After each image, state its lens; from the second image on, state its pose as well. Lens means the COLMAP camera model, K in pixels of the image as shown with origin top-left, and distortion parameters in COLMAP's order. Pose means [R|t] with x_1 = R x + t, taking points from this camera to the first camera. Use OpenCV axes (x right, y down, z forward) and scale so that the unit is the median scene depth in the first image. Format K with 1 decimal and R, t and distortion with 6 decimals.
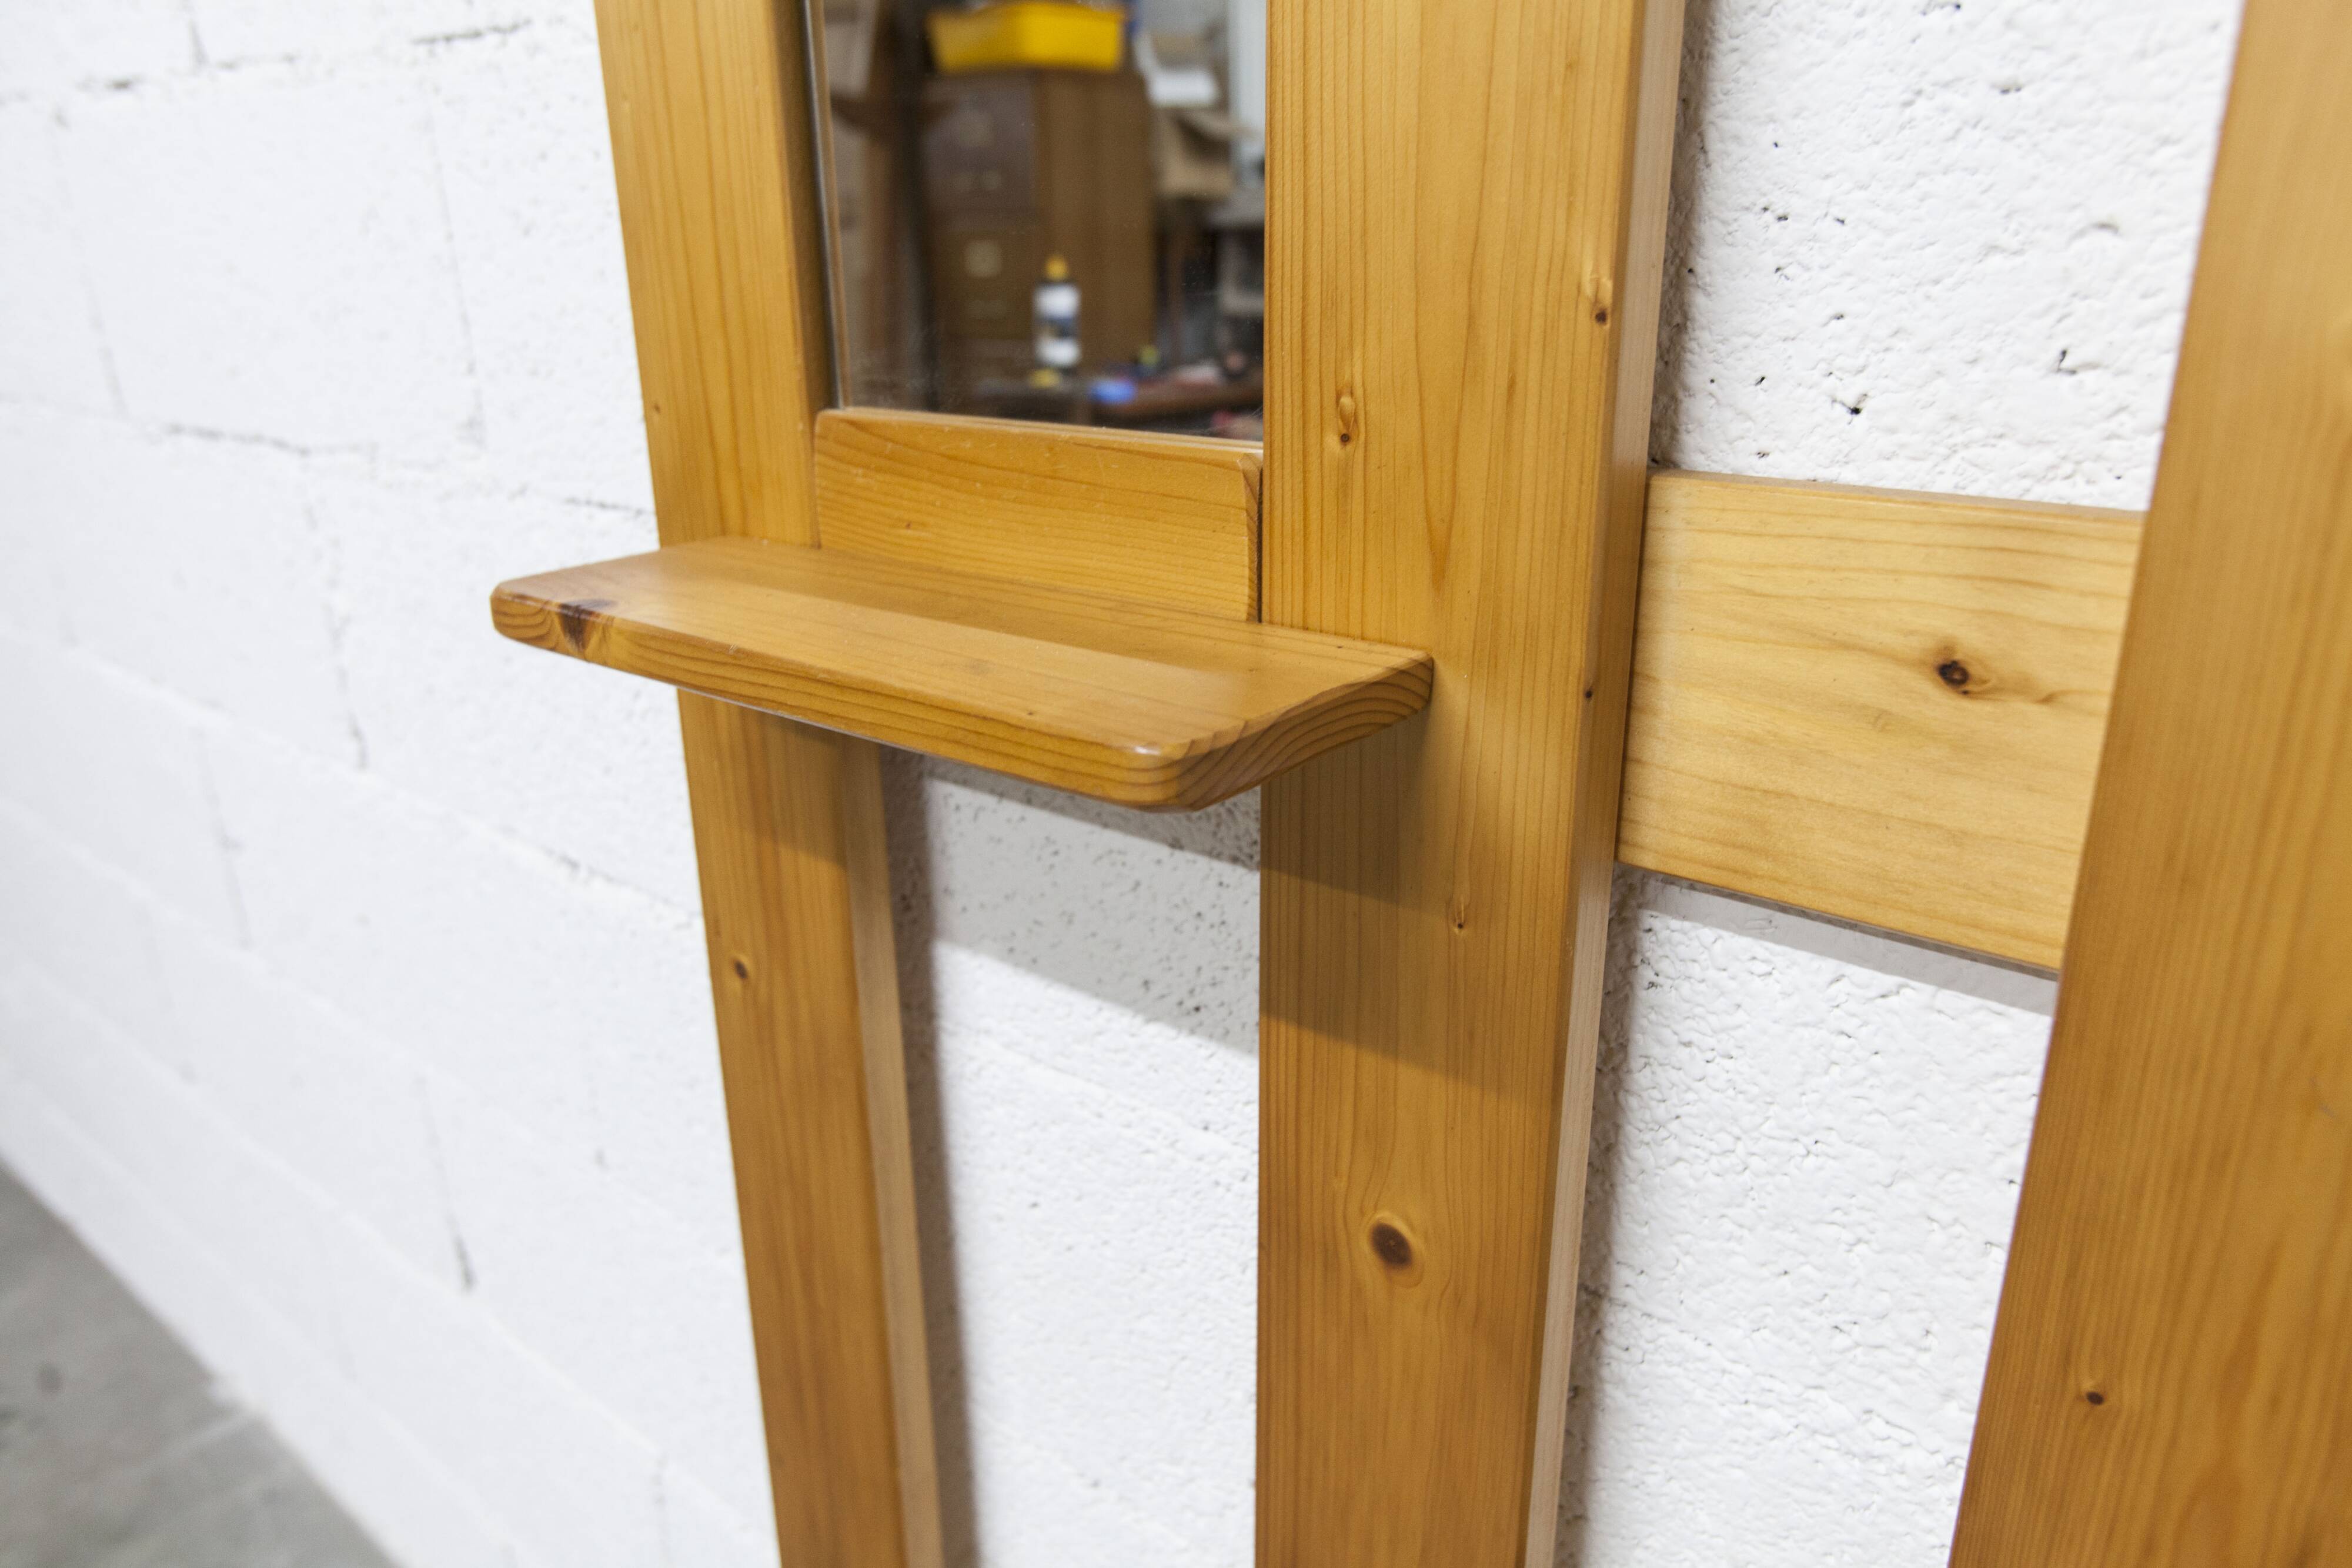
lens RADIAL K [[1641.9, 0, 1181.4], [0, 1641.9, 792.9], [0, 0, 1]] dist [-0.003219, 0.001828]
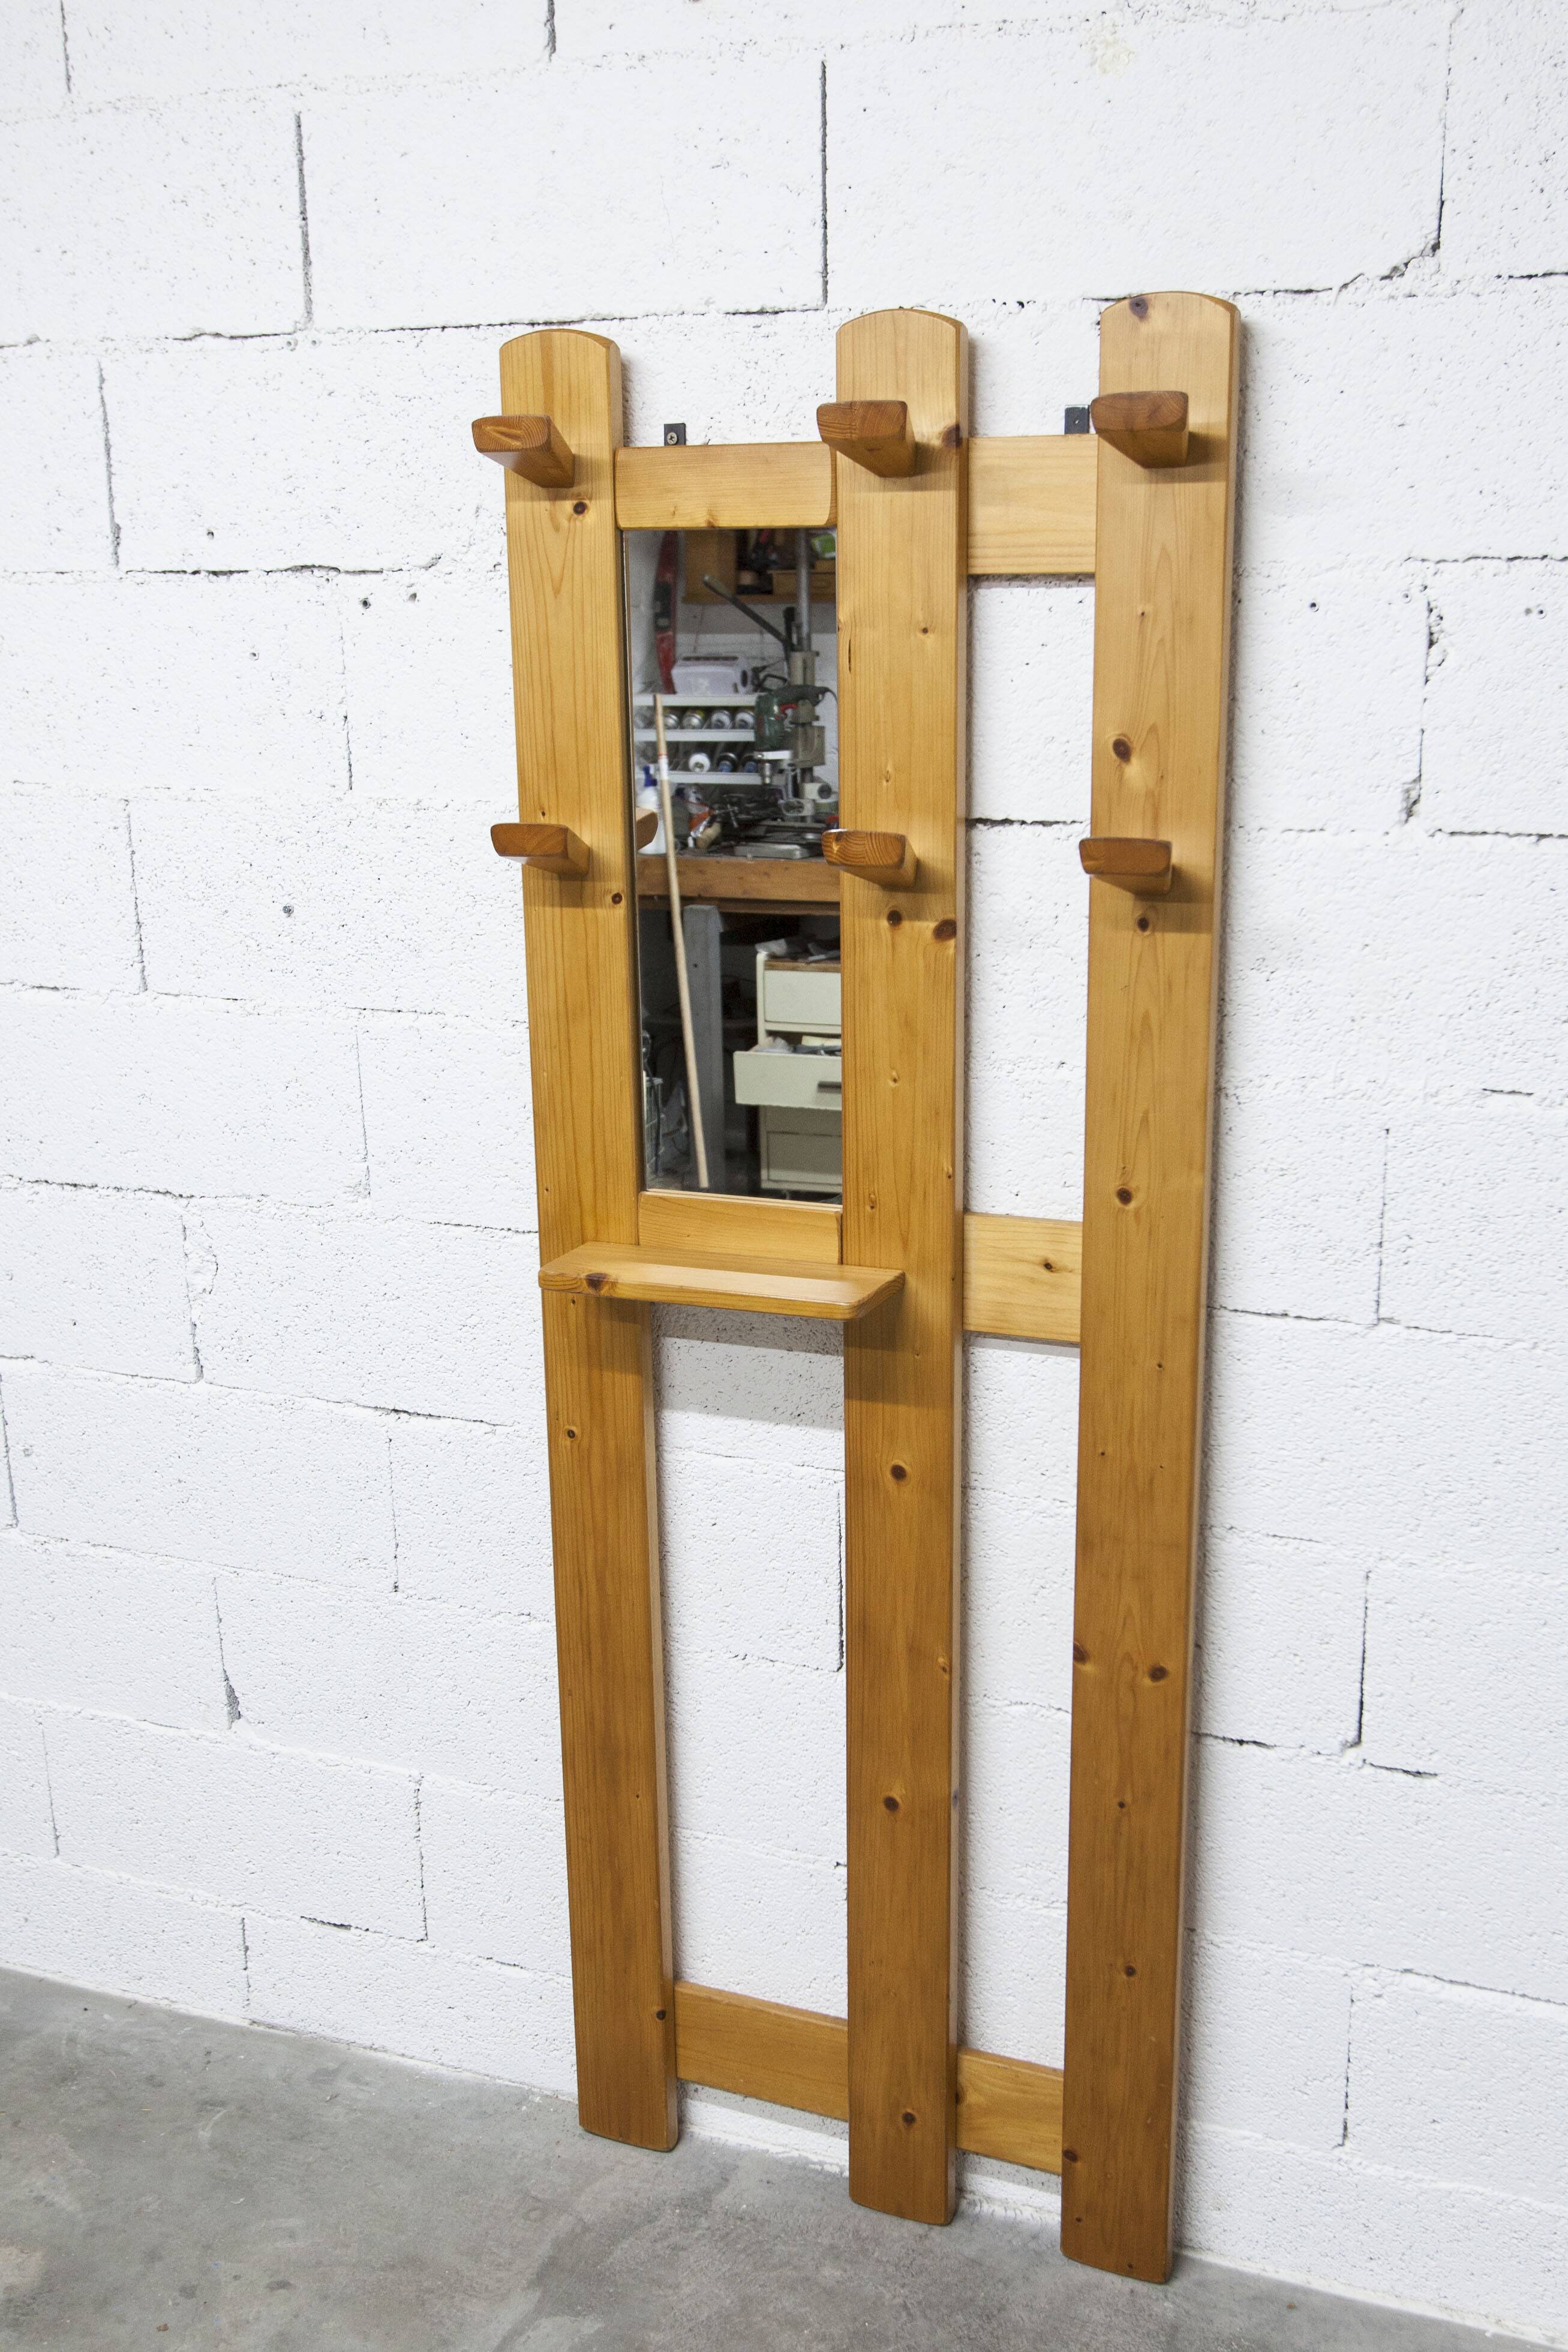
lens RADIAL K [[2386.1, 0, 871.5], [0, 2386.1, 1260.9], [0, 0, 1]] dist [-0.012894, 0.037301]
pose [[0.951965, -0.076772, 0.296427, -1.015239], [0.097921, 0.993552, -0.057147, 0.124400], [-0.290128, 0.083429, 0.953344, -2.710374]]
